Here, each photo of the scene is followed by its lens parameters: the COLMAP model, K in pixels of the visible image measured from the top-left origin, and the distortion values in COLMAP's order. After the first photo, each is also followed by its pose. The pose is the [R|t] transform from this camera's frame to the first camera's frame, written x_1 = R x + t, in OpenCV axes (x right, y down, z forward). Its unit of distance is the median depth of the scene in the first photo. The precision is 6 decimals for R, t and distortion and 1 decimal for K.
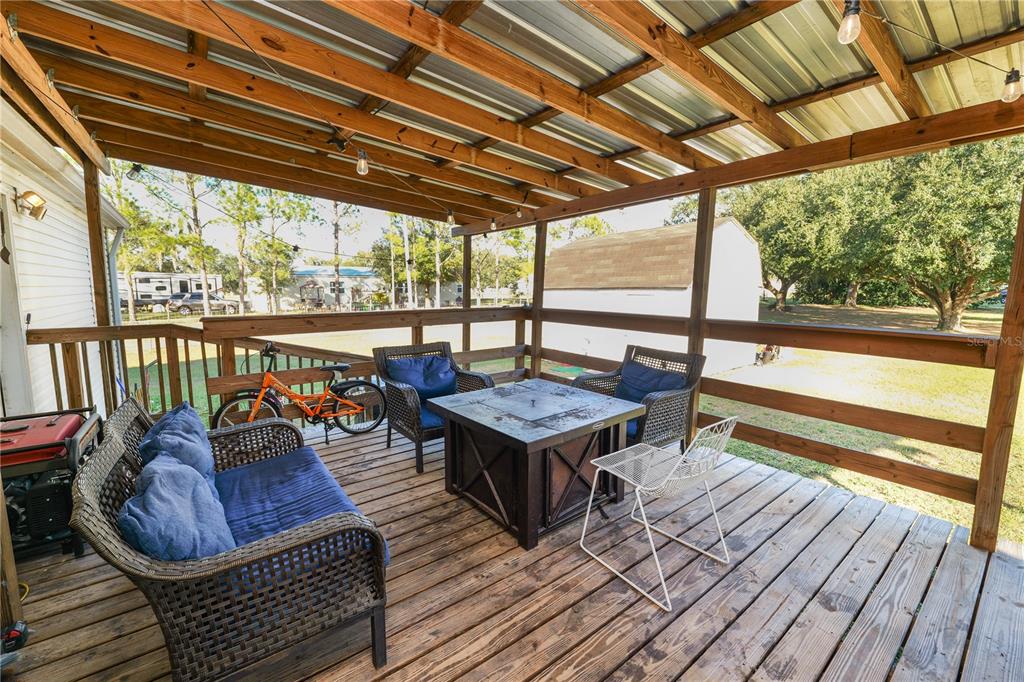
lens RADIAL K [[416.7, 0, 510.1], [0, 416.7, 333.6], [0, 0, 1]] dist [-0.009563, -0.000070]
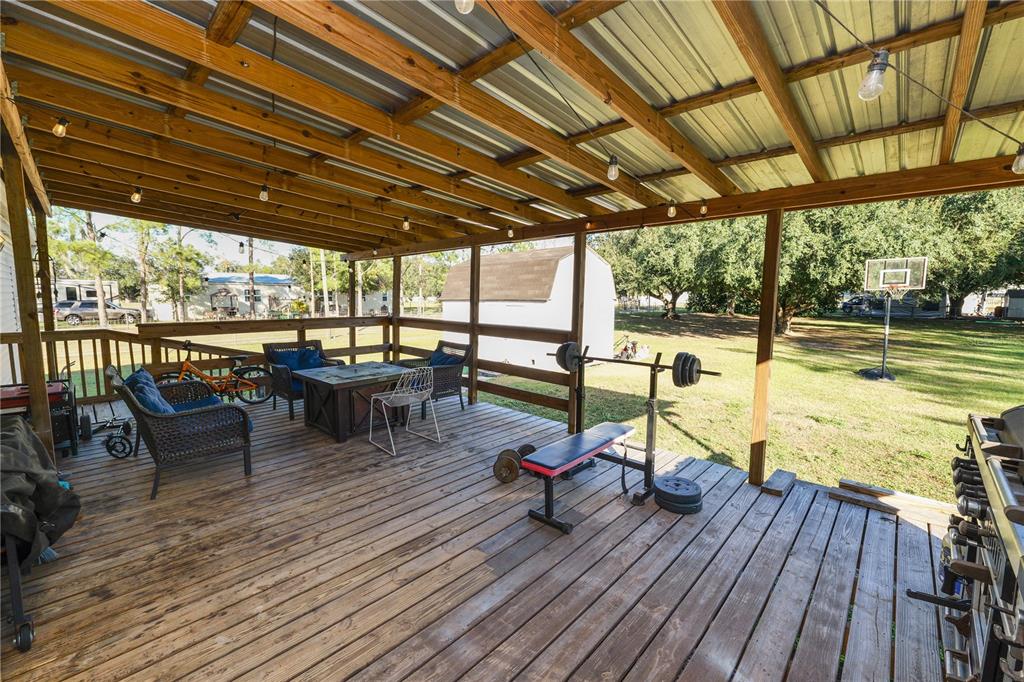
lens RADIAL K [[417.3, 0, 512.0], [0, 417.3, 337.4], [0, 0, 1]] dist [-0.010493, 0.000039]
pose [[0.987244, -0.009022, 0.158959, 0.089363], [0.010819, 0.999887, -0.010442, 0.010420], [-0.158847, 0.012028, 0.987230, -0.174941]]
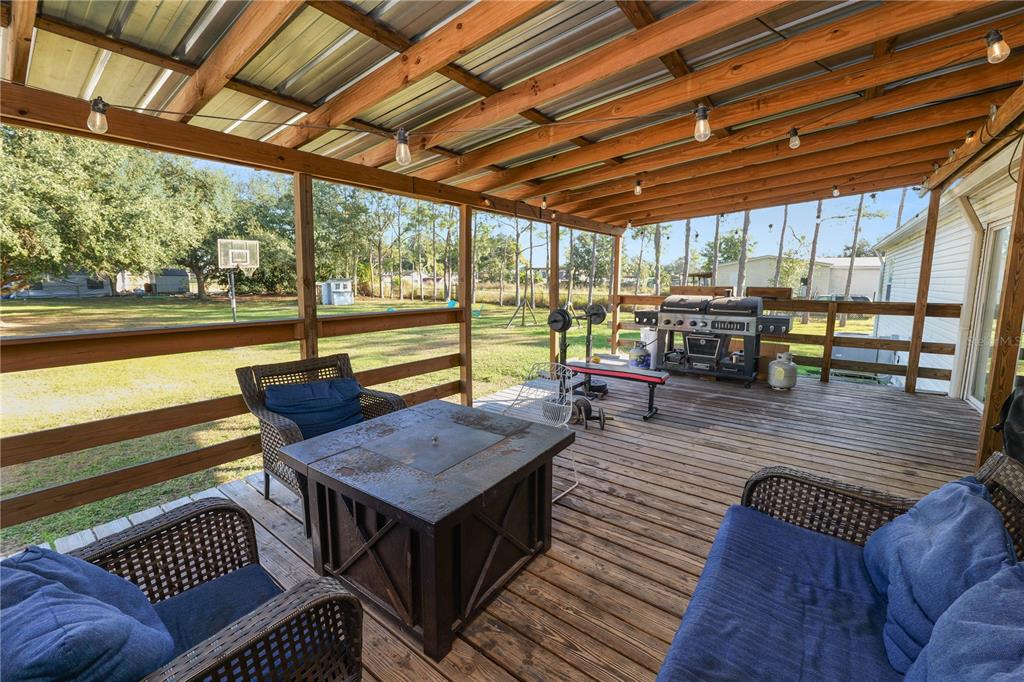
lens RADIAL K [[416.7, 0, 510.1], [0, 416.7, 333.6], [0, 0, 1]] dist [-0.009563, -0.000070]
pose [[-0.266526, -0.127021, 0.955421, -0.140988], [0.105297, 0.981507, 0.159862, -0.026907], [-0.958059, 0.143210, -0.248222, 0.215667]]
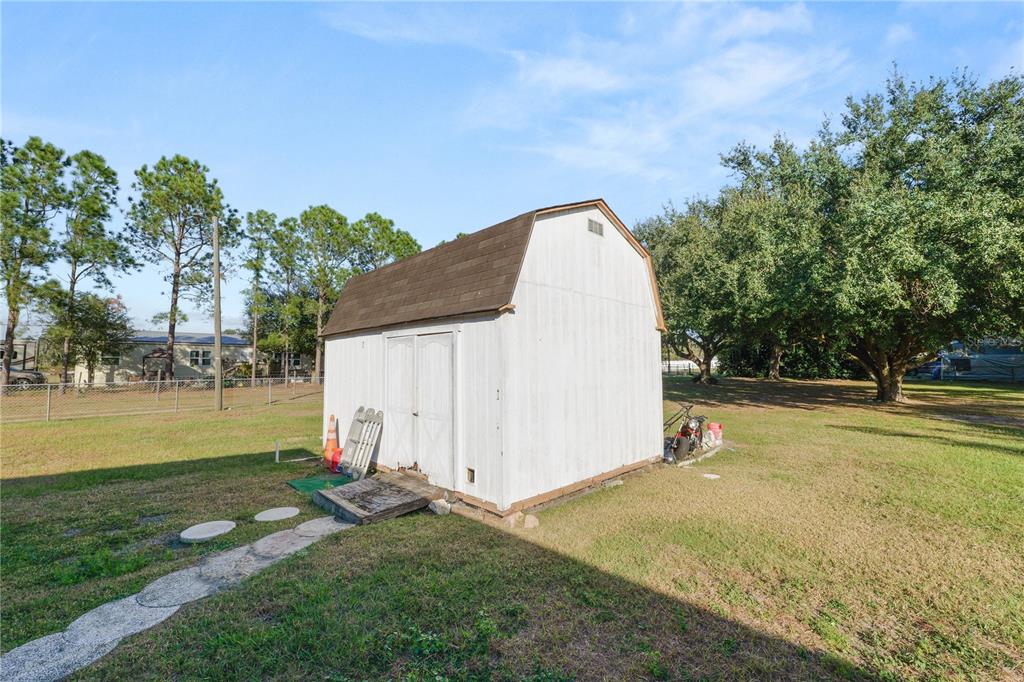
lens RADIAL K [[412.1, 0, 512.0], [0, 412.1, 341.0], [0, 0, 1]] dist [-0.012427, -0.000051]
pose [[0.991276, 0.009655, 0.131448, 0.284538], [0.012892, 0.985428, -0.169605, 0.002703], [-0.131170, 0.169820, 0.976706, 0.412272]]
